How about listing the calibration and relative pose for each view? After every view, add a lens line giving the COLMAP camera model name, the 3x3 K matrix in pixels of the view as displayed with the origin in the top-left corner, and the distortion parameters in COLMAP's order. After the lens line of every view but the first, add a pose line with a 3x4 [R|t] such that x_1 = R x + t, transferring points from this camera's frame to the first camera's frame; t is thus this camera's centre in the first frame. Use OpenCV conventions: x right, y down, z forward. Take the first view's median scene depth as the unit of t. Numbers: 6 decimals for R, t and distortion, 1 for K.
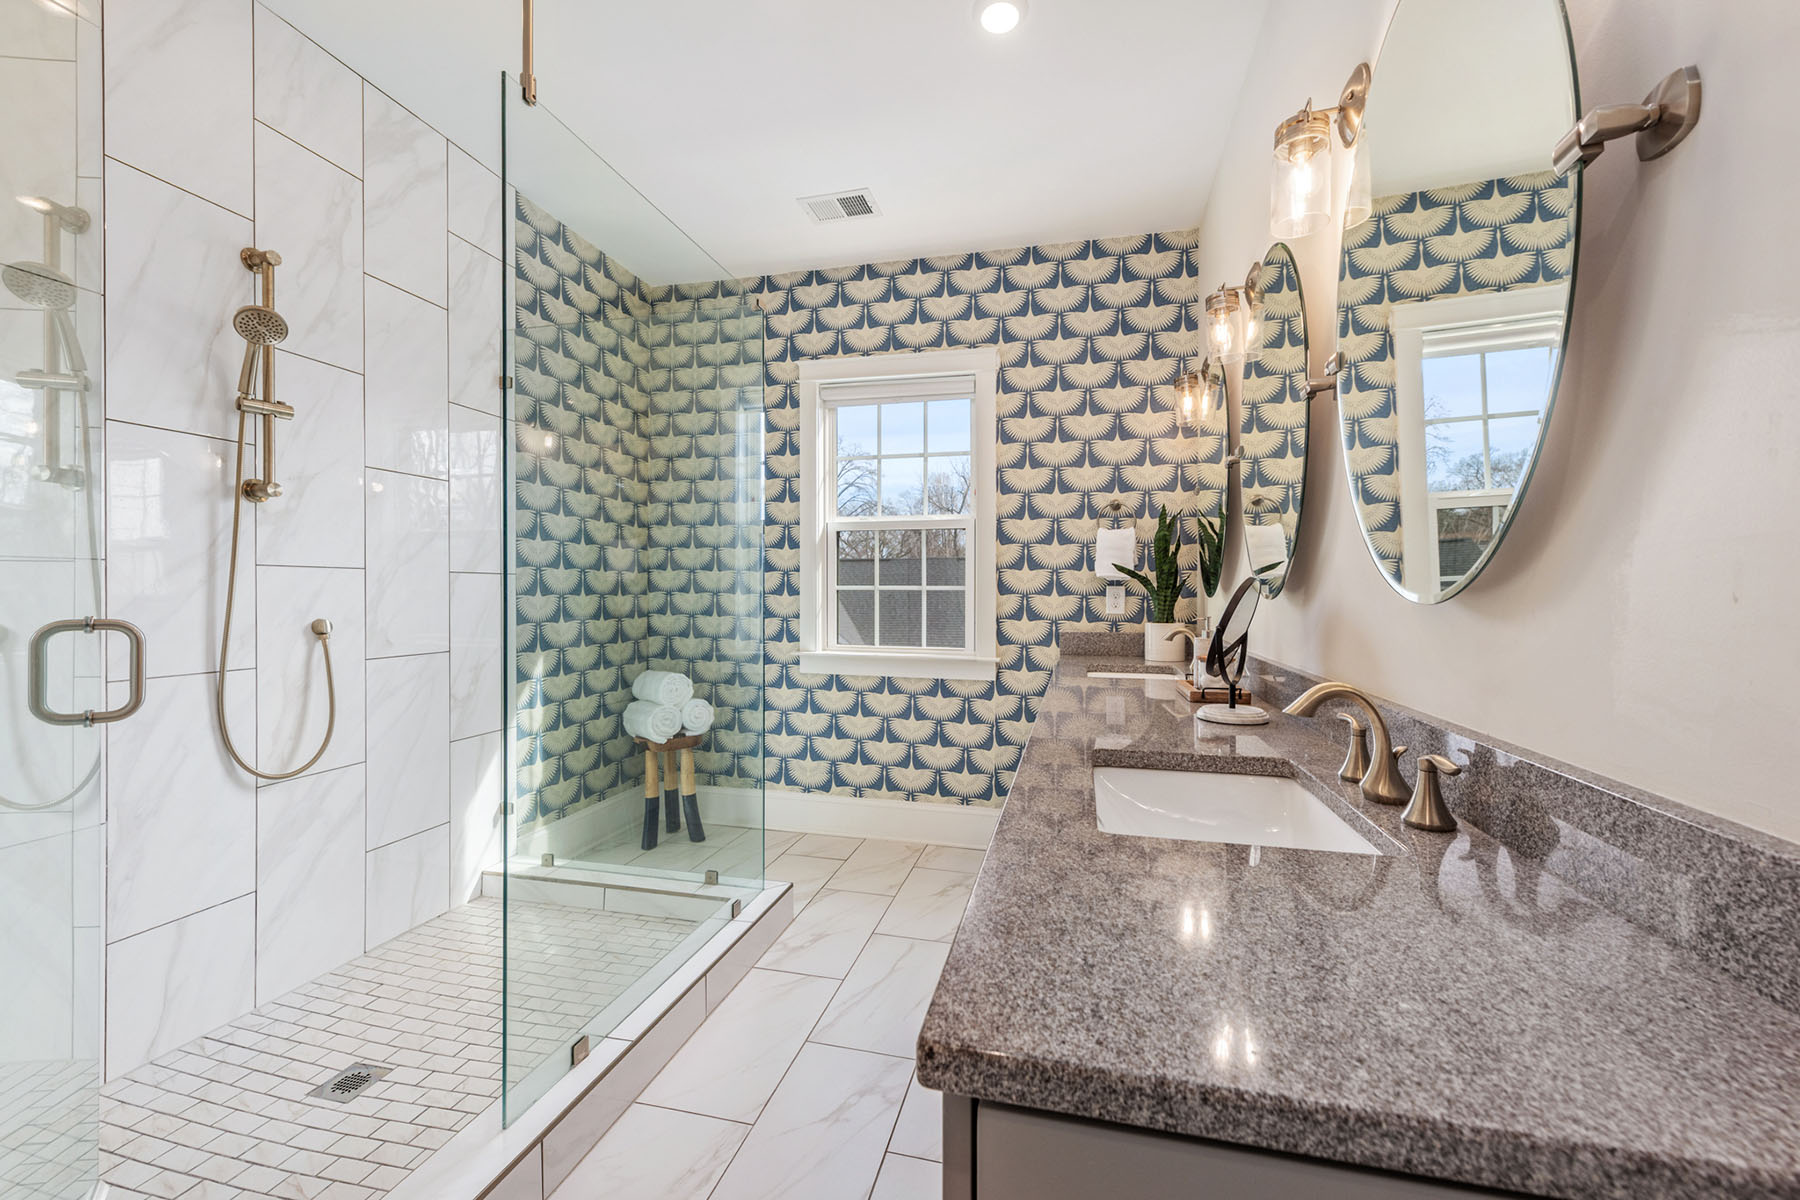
lens RADIAL K [[698.2, 0, 914.4], [0, 698.2, 593.4], [0, 0, 1]] dist [0.011498, -0.003174]
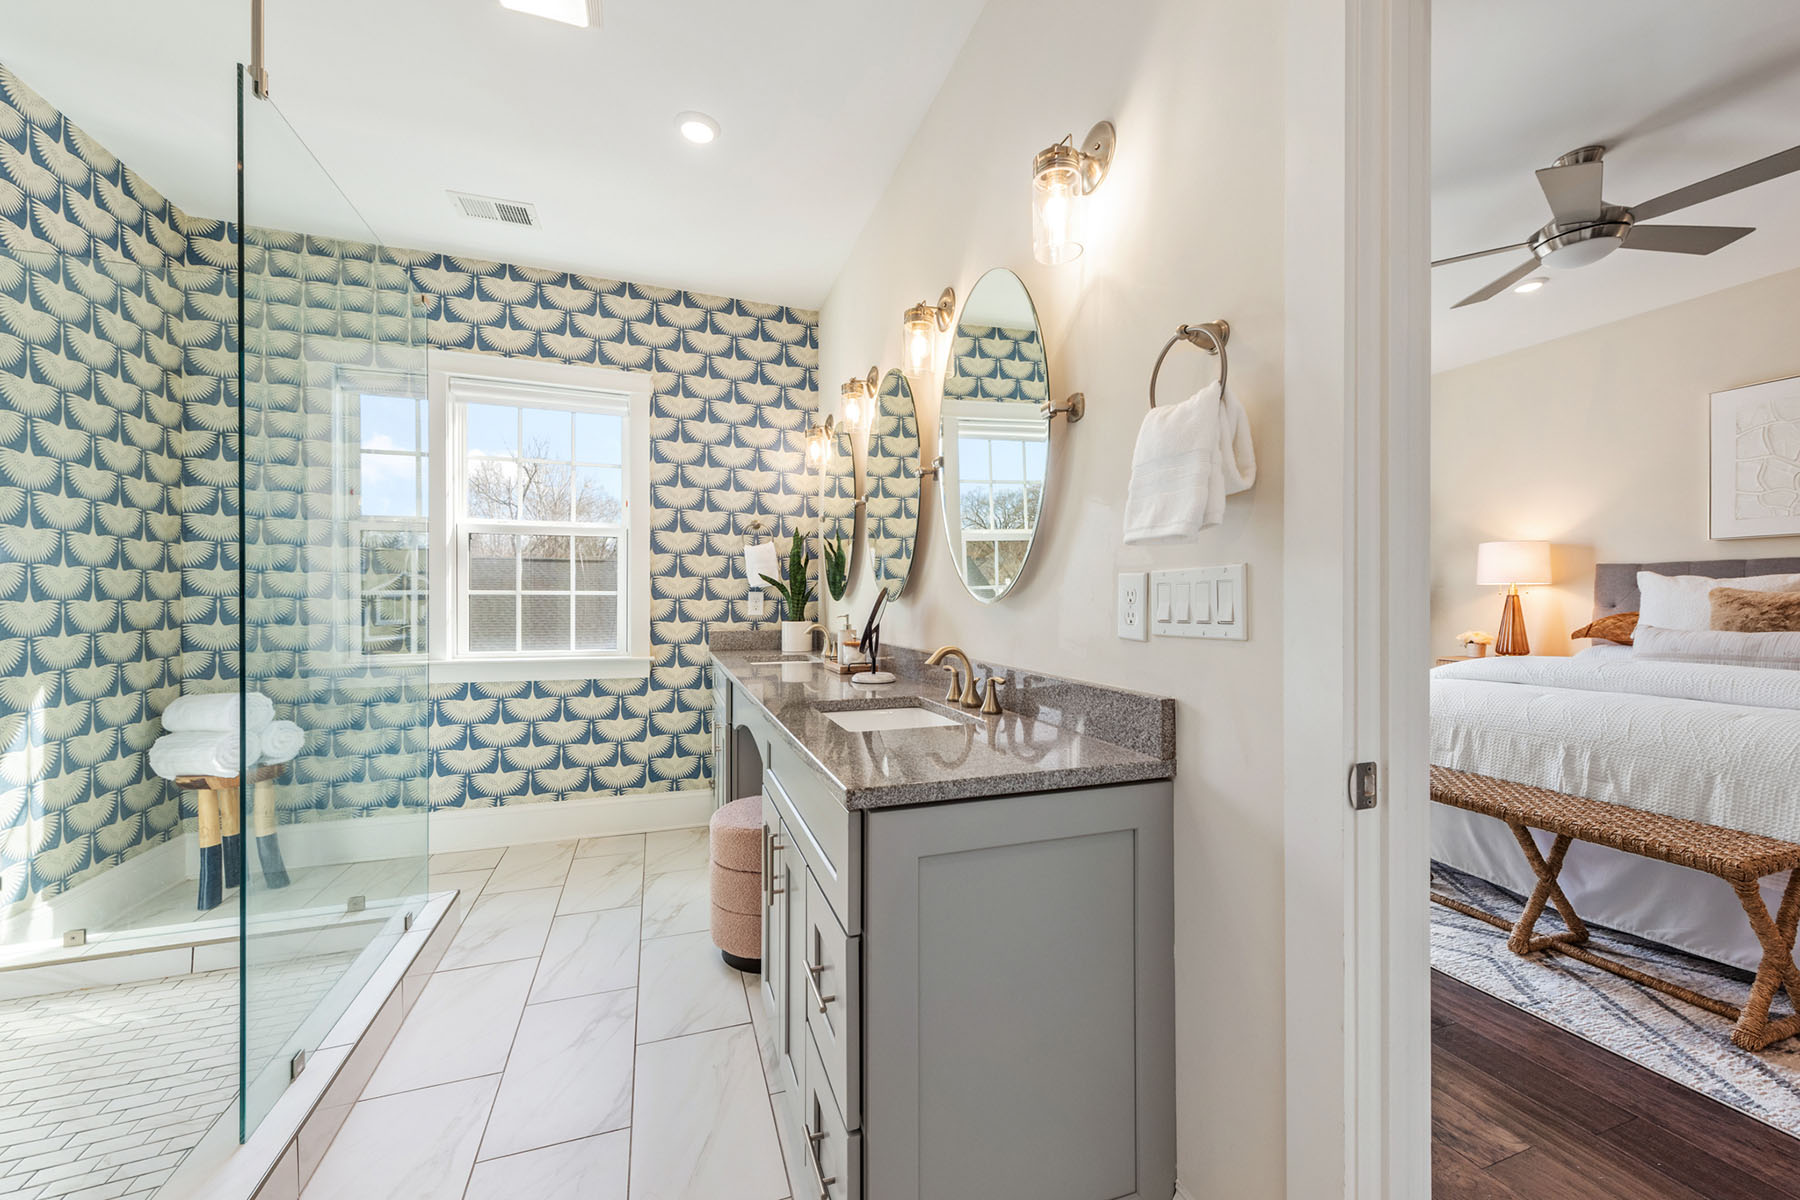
lens RADIAL K [[698.2, 0, 906.2], [0, 698.2, 601.7], [0, 0, 1]] dist [0.011498, -0.003174]
pose [[0.835467, -0.003049, 0.549533, -0.153914], [0.000569, 0.999989, 0.004683, 0.000848], [-0.549541, -0.003600, 0.835459, -0.144236]]
